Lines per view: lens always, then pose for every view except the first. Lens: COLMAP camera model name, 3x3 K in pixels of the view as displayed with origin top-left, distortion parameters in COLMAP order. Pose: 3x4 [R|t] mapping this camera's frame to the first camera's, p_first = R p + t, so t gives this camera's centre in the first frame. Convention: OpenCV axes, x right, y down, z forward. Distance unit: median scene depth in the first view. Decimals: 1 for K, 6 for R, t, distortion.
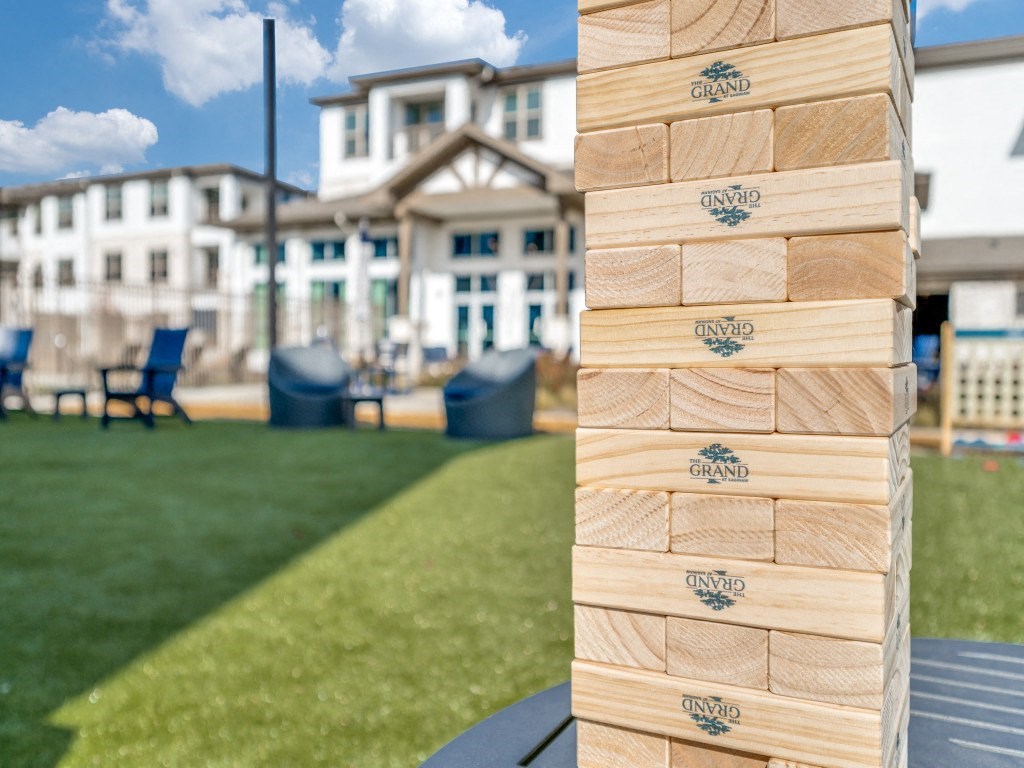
lens RADIAL K [[876.9, 0, 514.8], [0, 876.9, 379.6], [0, 0, 1]] dist [0.003795, 0.003364]
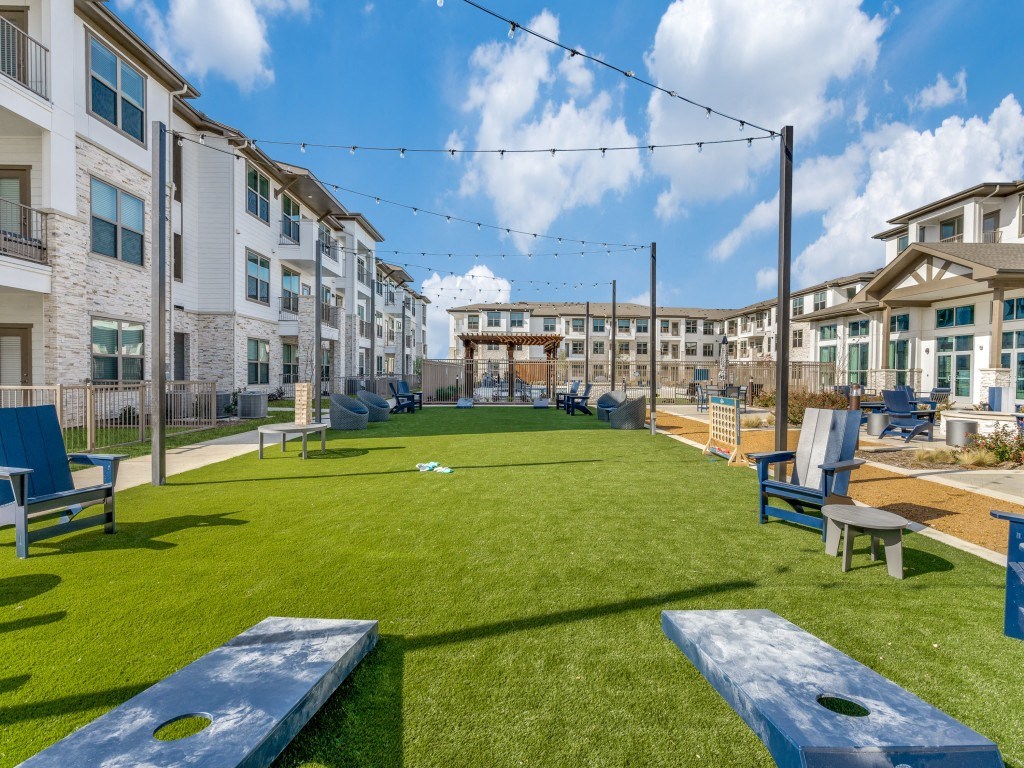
lens RADIAL K [[448.2, 0, 517.2], [0, 448.2, 381.6], [0, 0, 1]] dist [0.000405, -0.000579]
pose [[0.438452, 0.012831, -0.898663, 0.285921], [-0.035389, 0.999369, -0.002997, -0.015850], [0.898058, 0.033117, 0.438630, 0.015771]]
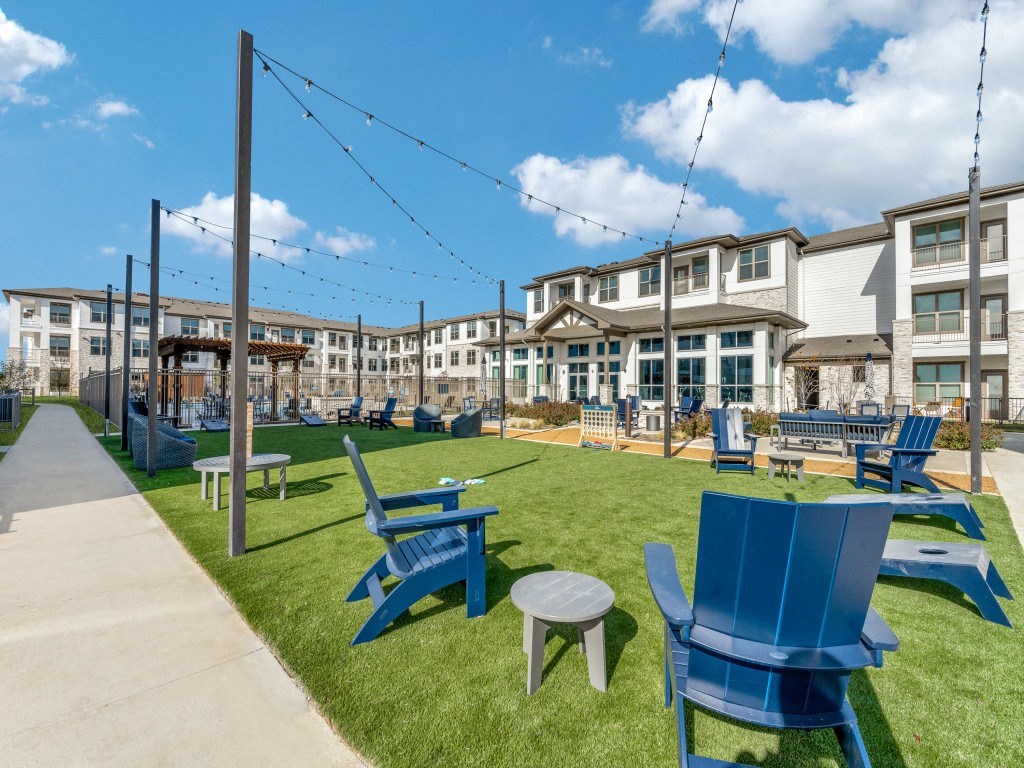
lens RADIAL K [[448.2, 0, 510.8], [0, 448.2, 385.2], [0, 0, 1]] dist [0.000405, -0.000579]
pose [[0.937142, -0.004752, -0.348915, 0.177713], [-0.011205, 0.998982, -0.043699, -0.011698], [0.348768, 0.044862, 0.936135, -0.116846]]
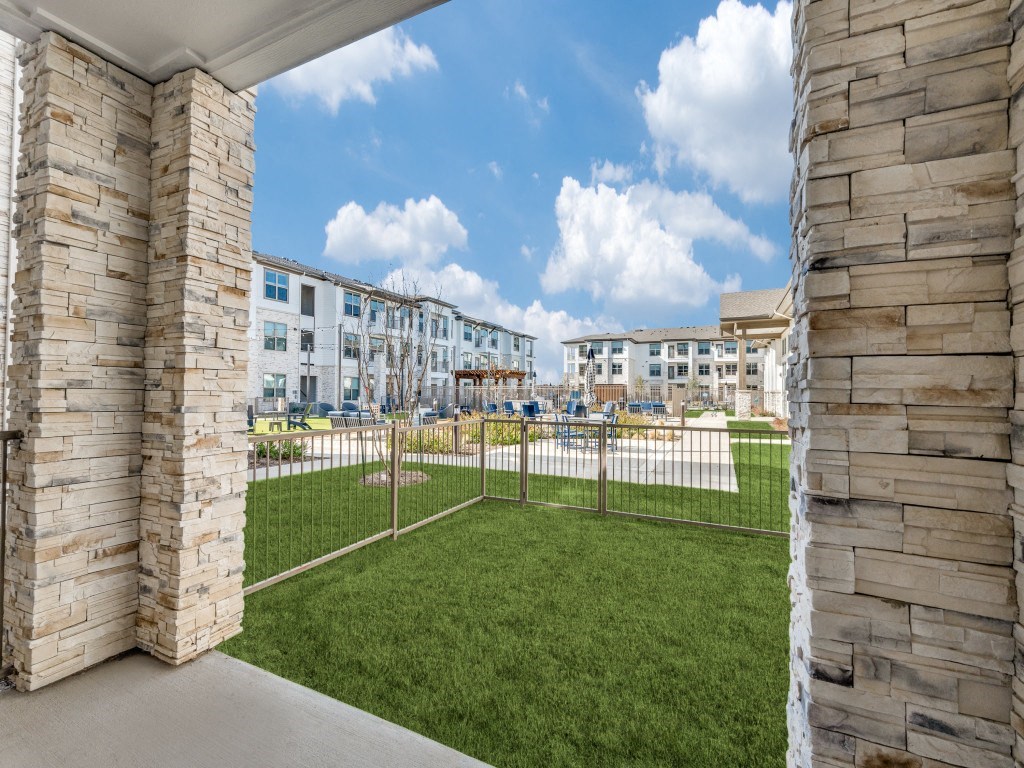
lens RADIAL K [[448.2, 0, 522.2], [0, 448.2, 381.1], [0, 0, 1]] dist [0.000405, -0.000579]
pose [[-0.011016, -0.033554, -0.999376, 0.841789], [-0.040450, 0.998634, -0.033083, -0.033919], [0.999121, 0.040061, -0.012358, 0.499442]]
